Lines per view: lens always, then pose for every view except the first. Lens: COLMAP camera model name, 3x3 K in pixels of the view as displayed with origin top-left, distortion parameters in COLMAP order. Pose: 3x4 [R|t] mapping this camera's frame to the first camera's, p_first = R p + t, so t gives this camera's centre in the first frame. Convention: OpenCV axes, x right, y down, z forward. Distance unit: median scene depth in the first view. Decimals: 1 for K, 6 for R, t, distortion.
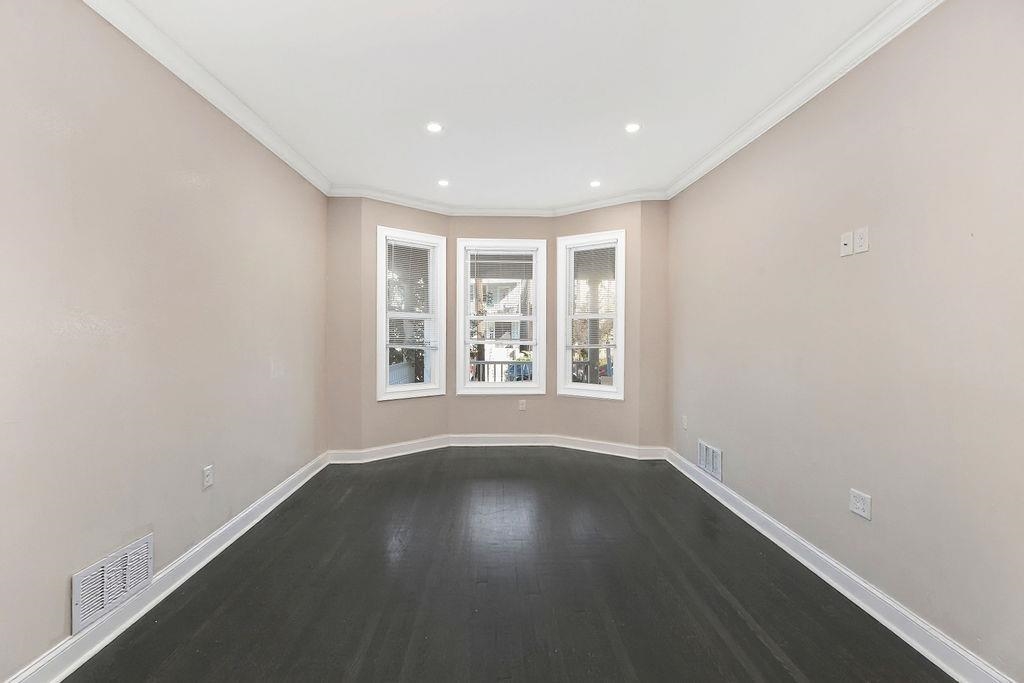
lens RADIAL K [[416.1, 0, 513.2], [0, 416.1, 333.8], [0, 0, 1]] dist [0.002094, 0.000208]
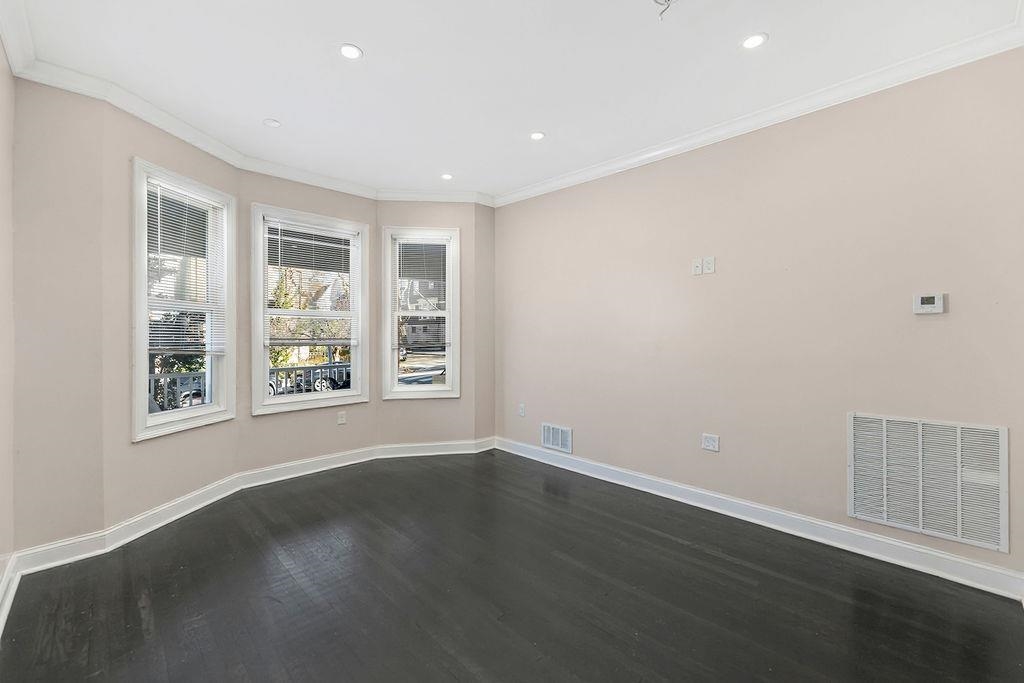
lens RADIAL K [[416.1, 0, 508.4], [0, 416.1, 335.6], [0, 0, 1]] dist [0.002094, 0.000208]
pose [[0.744265, -0.009256, 0.667820, -0.304790], [0.008060, 0.999956, 0.004876, 0.004991], [-0.667836, 0.001754, 0.744307, 0.163205]]
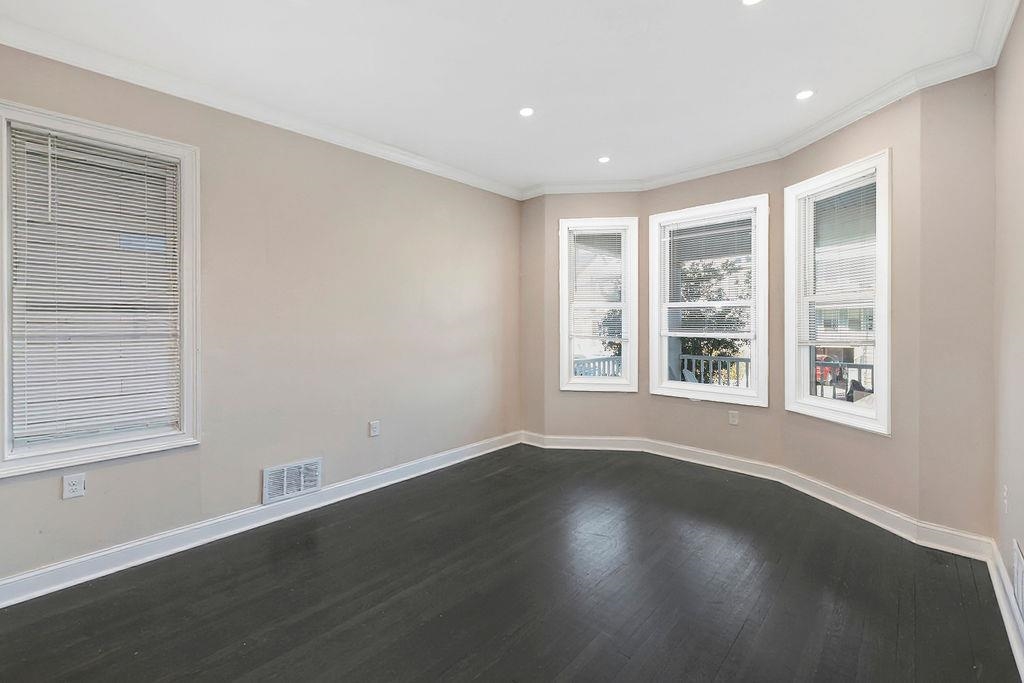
lens RADIAL K [[416.1, 0, 520.5], [0, 416.1, 325.0], [0, 0, 1]] dist [0.002094, 0.000208]
pose [[0.706811, -0.002799, -0.707397, 0.304666], [0.002321, 0.999996, -0.001639, 0.002021], [0.707398, -0.000483, 0.706815, 0.195141]]
